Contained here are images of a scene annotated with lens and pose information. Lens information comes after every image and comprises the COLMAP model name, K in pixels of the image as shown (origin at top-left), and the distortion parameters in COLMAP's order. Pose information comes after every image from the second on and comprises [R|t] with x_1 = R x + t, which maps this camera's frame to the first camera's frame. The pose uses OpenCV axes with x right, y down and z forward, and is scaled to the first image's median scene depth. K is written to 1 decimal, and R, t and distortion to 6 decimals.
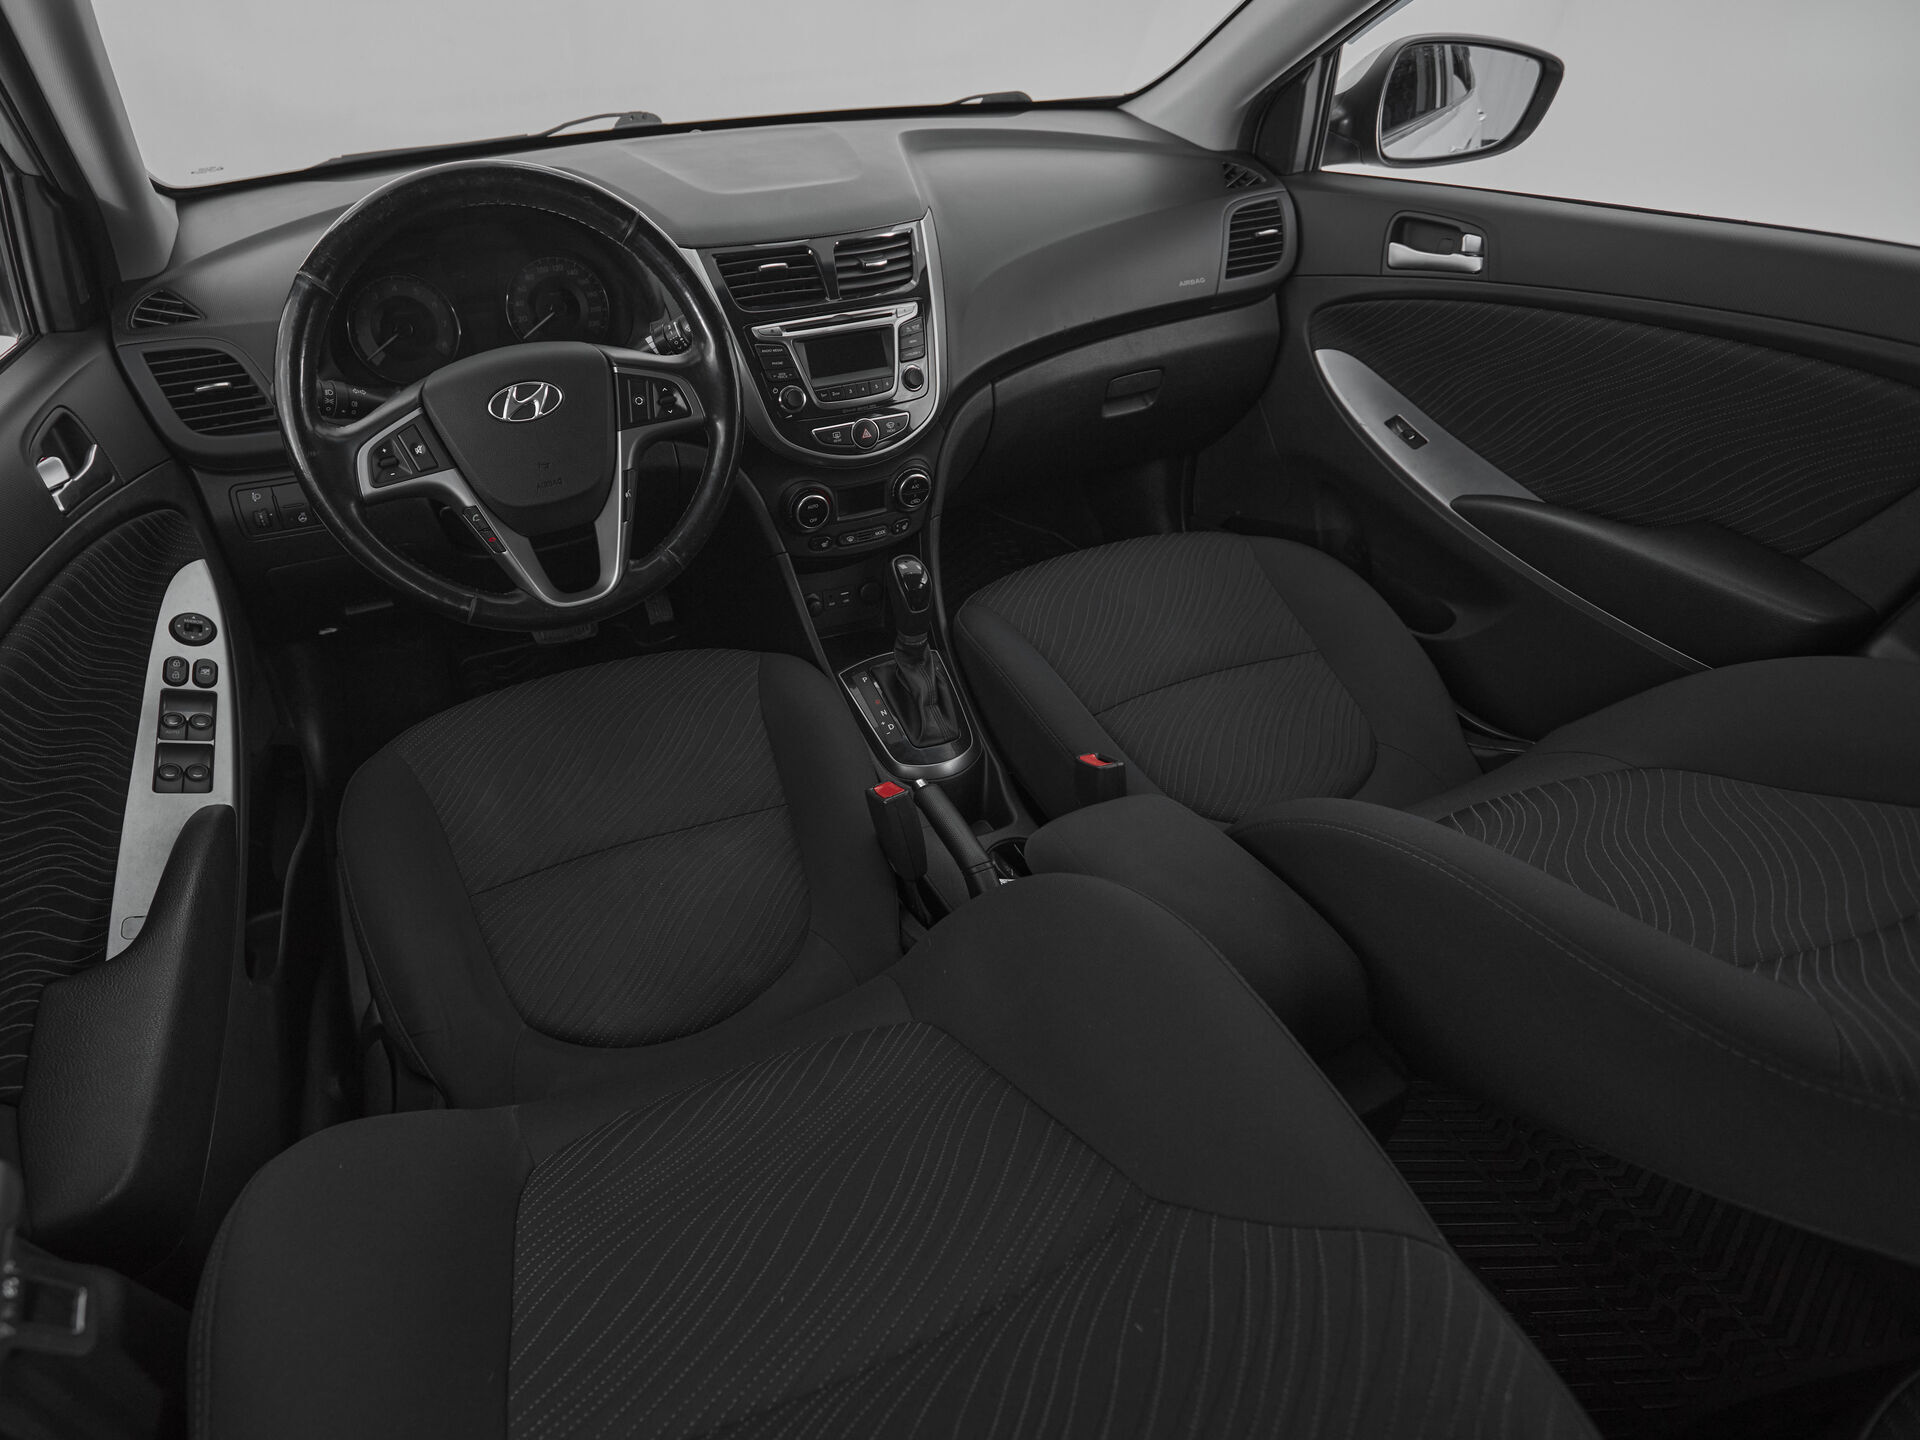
lens RADIAL K [[1037.2, 0, 830.3], [0, 1037.2, 729.9], [0, 0, 1]] dist [0.000242, -0.001459]
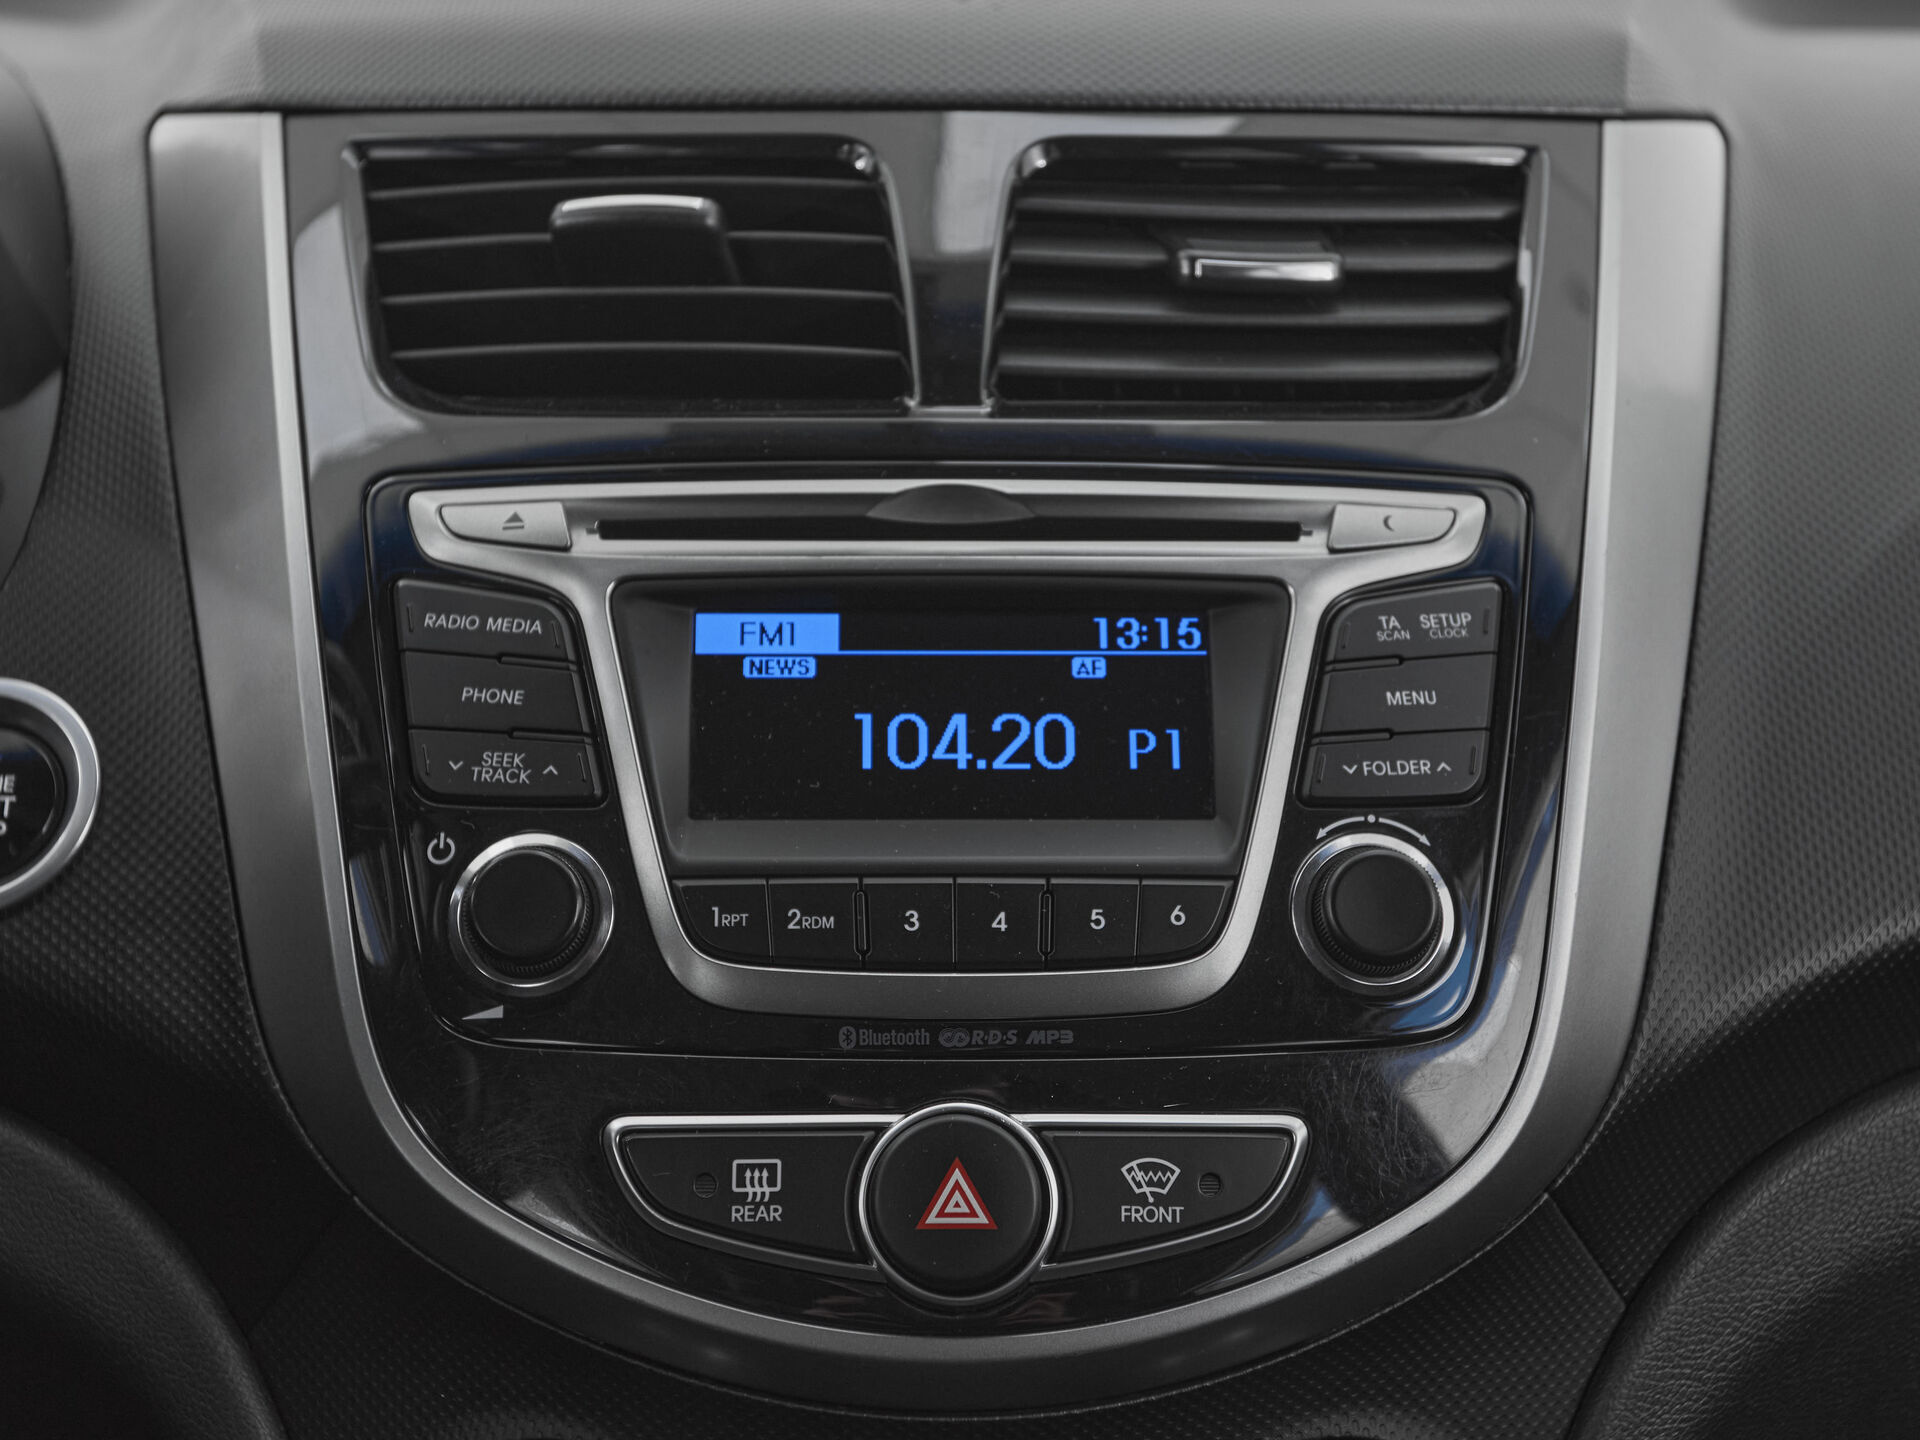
lens RADIAL K [[2894.9, 0, 949.0], [0, 2894.9, 723.9], [0, 0, 1]] dist [0.015064, 0.000000]
pose [[0.935029, 0.099929, -0.340199, 0.167597], [-0.243159, 0.879021, -0.410117, -0.177347], [0.258059, 0.466193, 0.846209, 0.623894]]
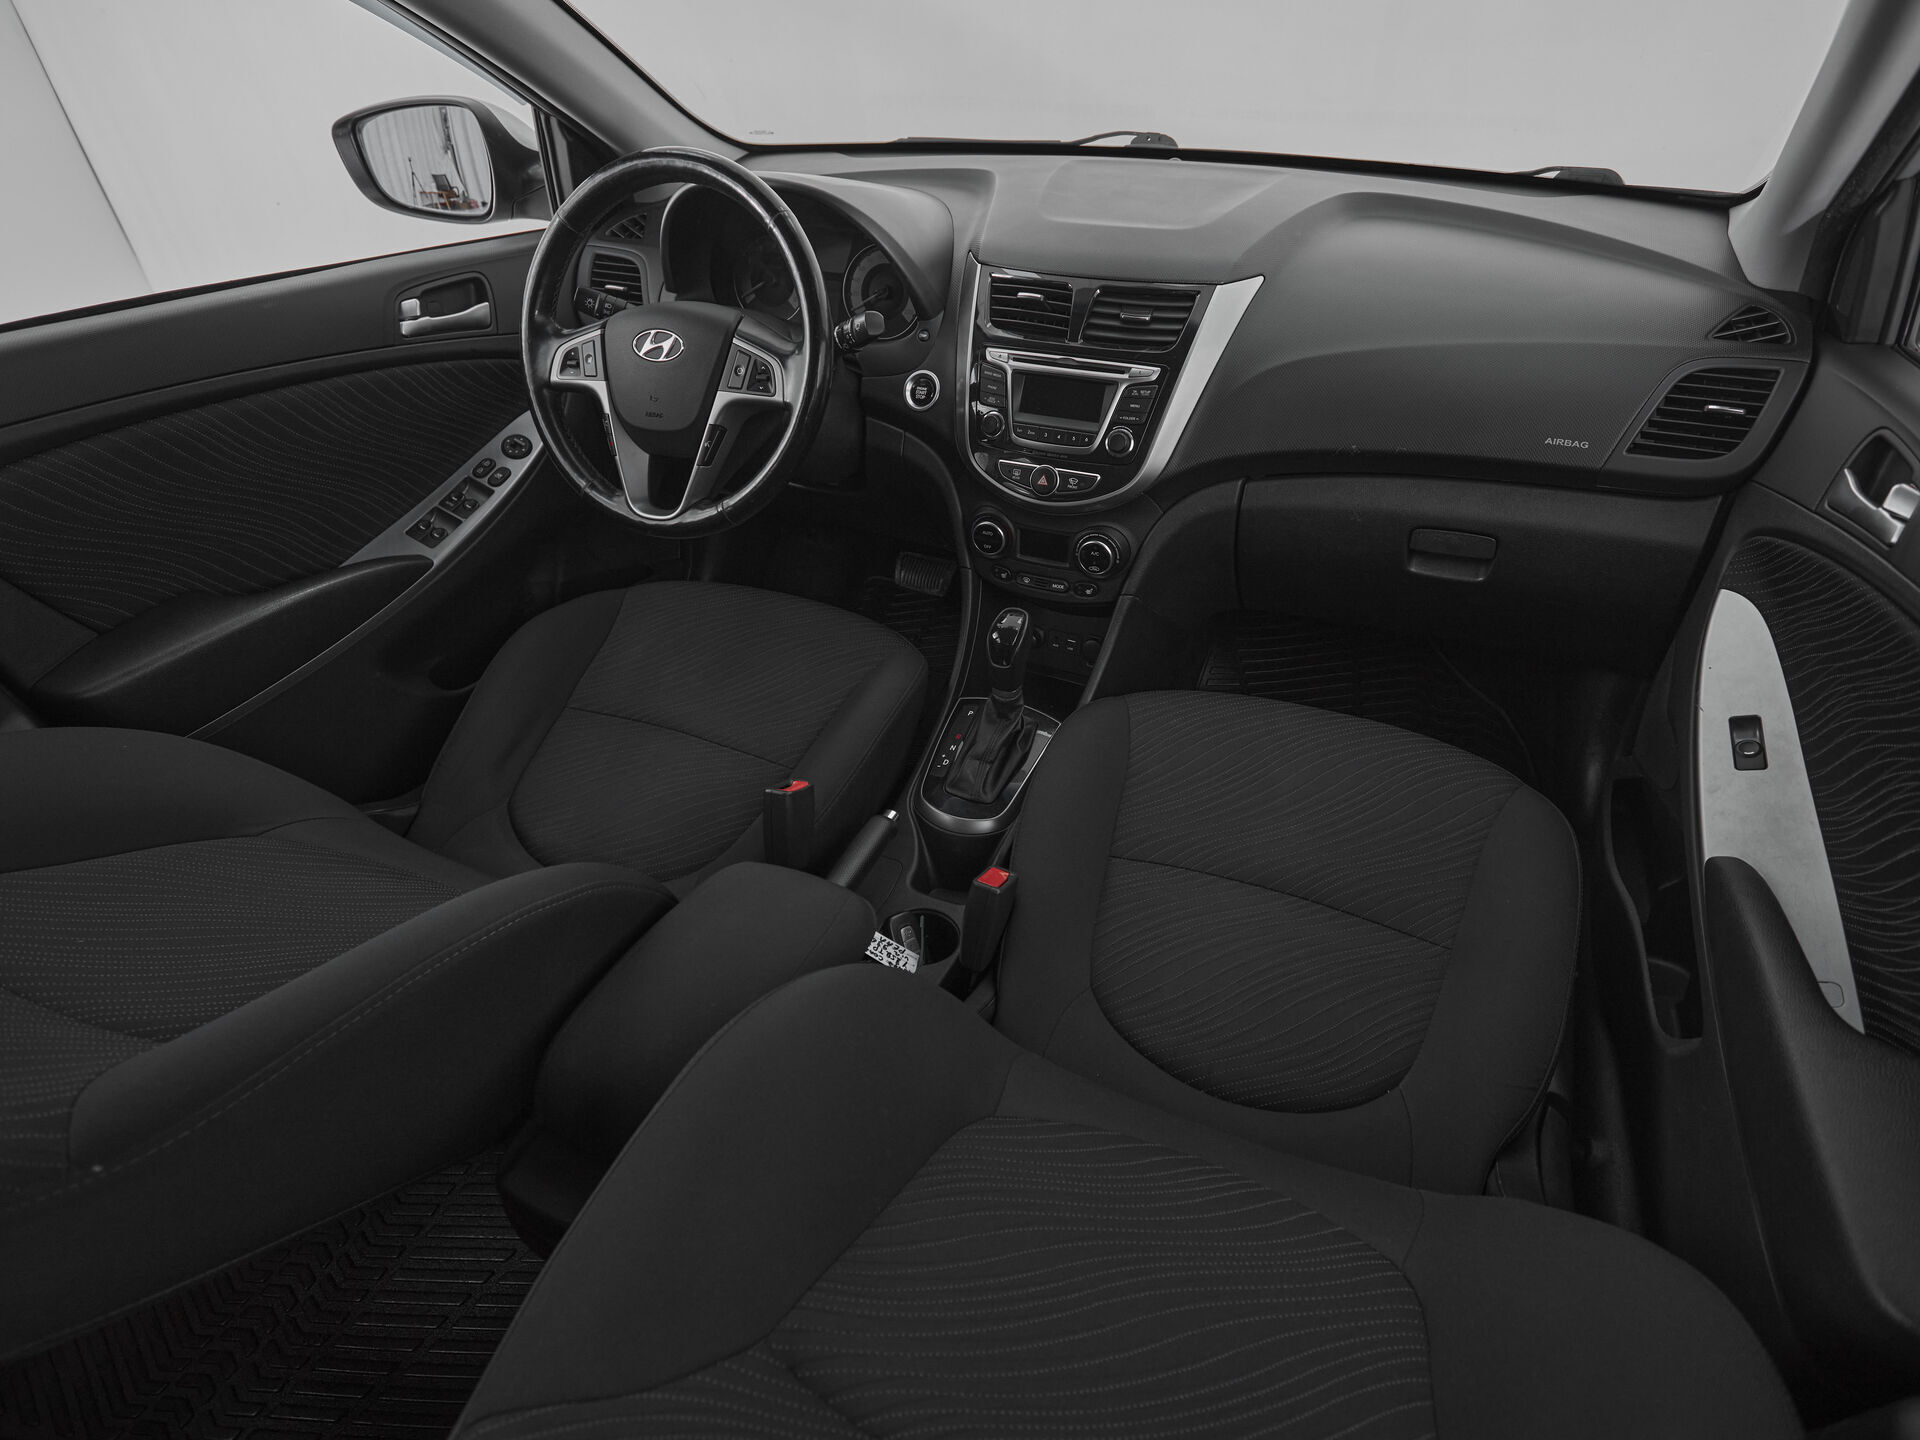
lens RADIAL K [[1037.2, 0, 995.6], [0, 1037.2, 736.4], [0, 0, 1]] dist [0.000242, -0.001459]
pose [[0.709705, 0.442561, -0.548142, 0.644708], [-0.439960, 0.886104, 0.145789, -0.196441], [0.550231, 0.137693, 0.823581, 0.210302]]
